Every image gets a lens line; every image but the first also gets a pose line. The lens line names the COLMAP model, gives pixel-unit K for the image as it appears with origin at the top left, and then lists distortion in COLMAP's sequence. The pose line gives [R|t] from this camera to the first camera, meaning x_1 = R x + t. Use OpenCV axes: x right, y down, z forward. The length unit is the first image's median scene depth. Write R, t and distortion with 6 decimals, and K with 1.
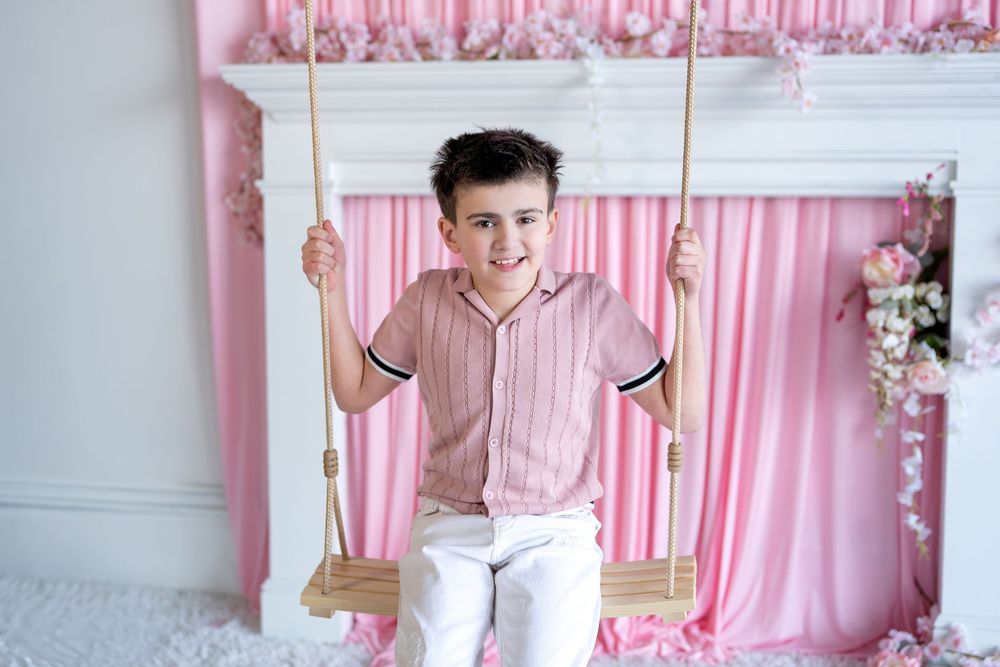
lens RADIAL K [[1462.1, 0, 492.1], [0, 1462.1, 327.2], [0, 0, 1]] dist [0.005256, -0.022881]
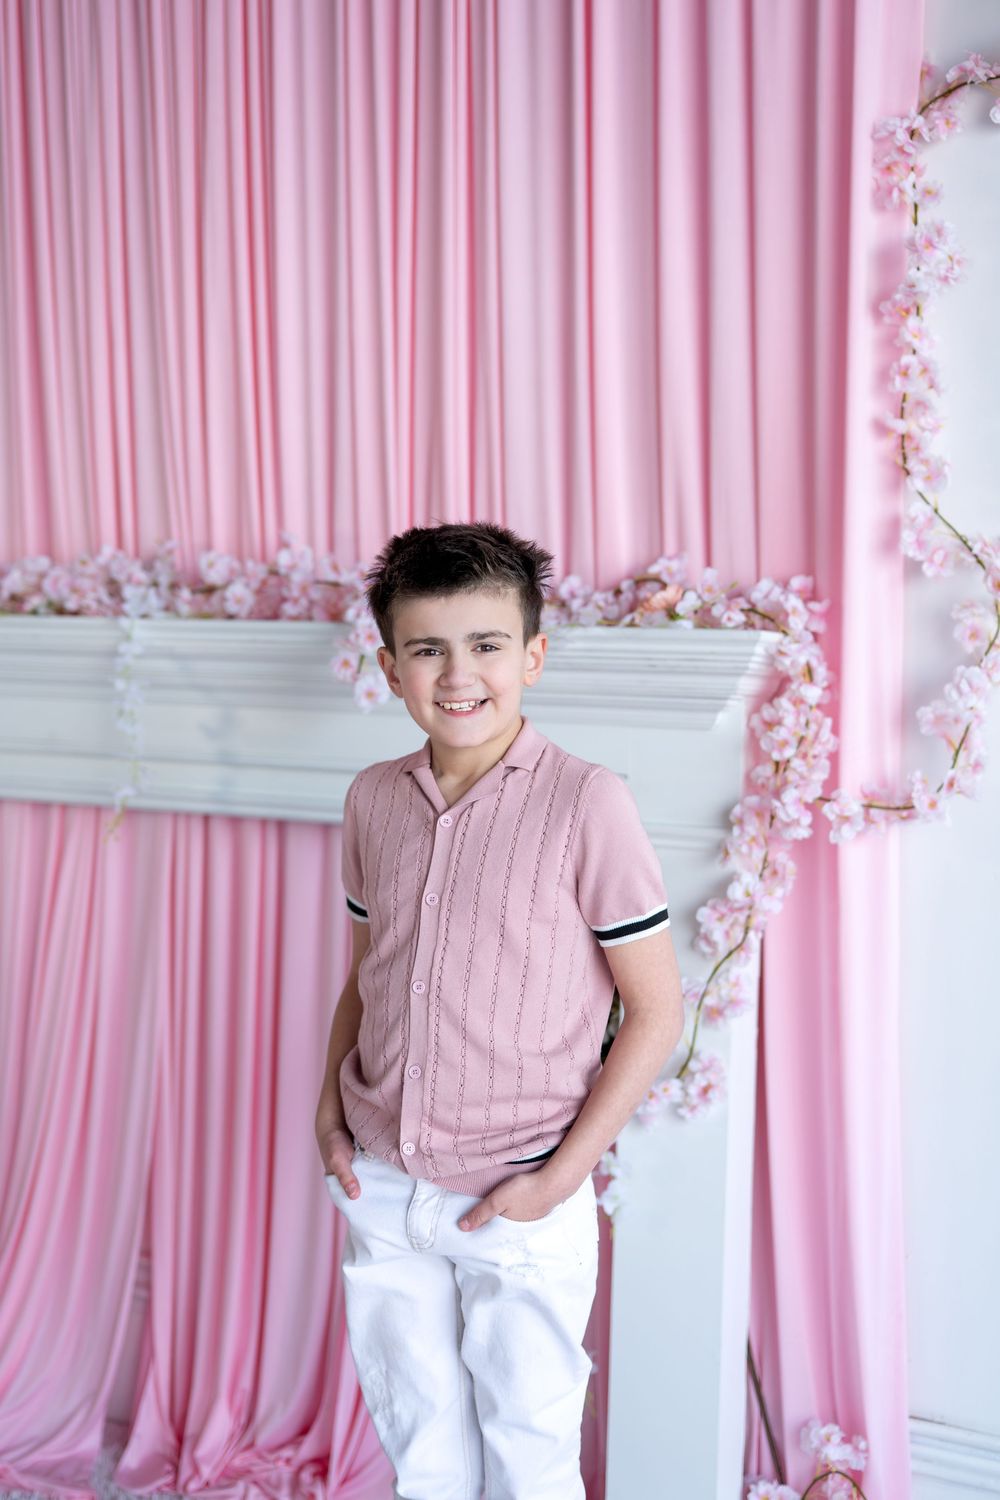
lens RADIAL K [[2124.6, 0, 471.8], [0, 2124.6, 760.6], [0, 0, 1]] dist [-0.004564, 0.038854]
pose [[0.953616, 0.045449, -0.297576, 0.510521], [-0.069210, 0.995157, -0.069801, -0.054566], [0.292962, 0.087159, 0.952143, 0.086319]]
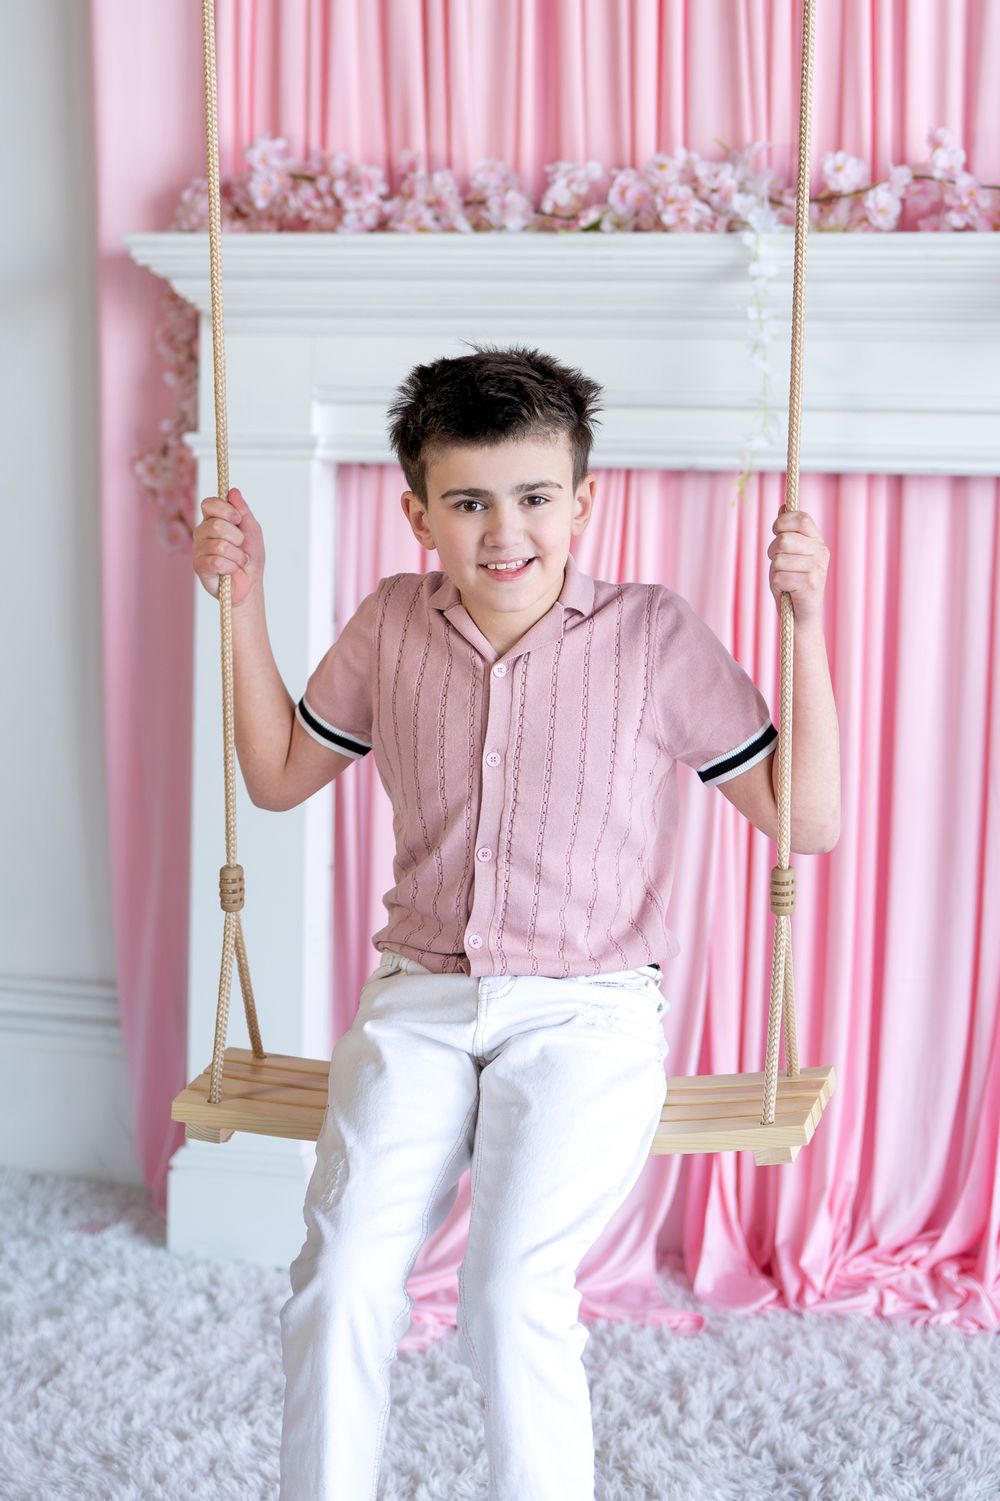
lens RADIAL K [[3355.6, 0, 486.0], [0, 3355.6, 435.2], [0, 0, 1]] dist [-0.032786, 0.151248]
pose [[0.993181, 0.018273, -0.115140, 0.112074], [-0.030732, 0.993742, -0.107388, 0.039617], [0.112457, 0.110194, 0.987528, -0.296923]]
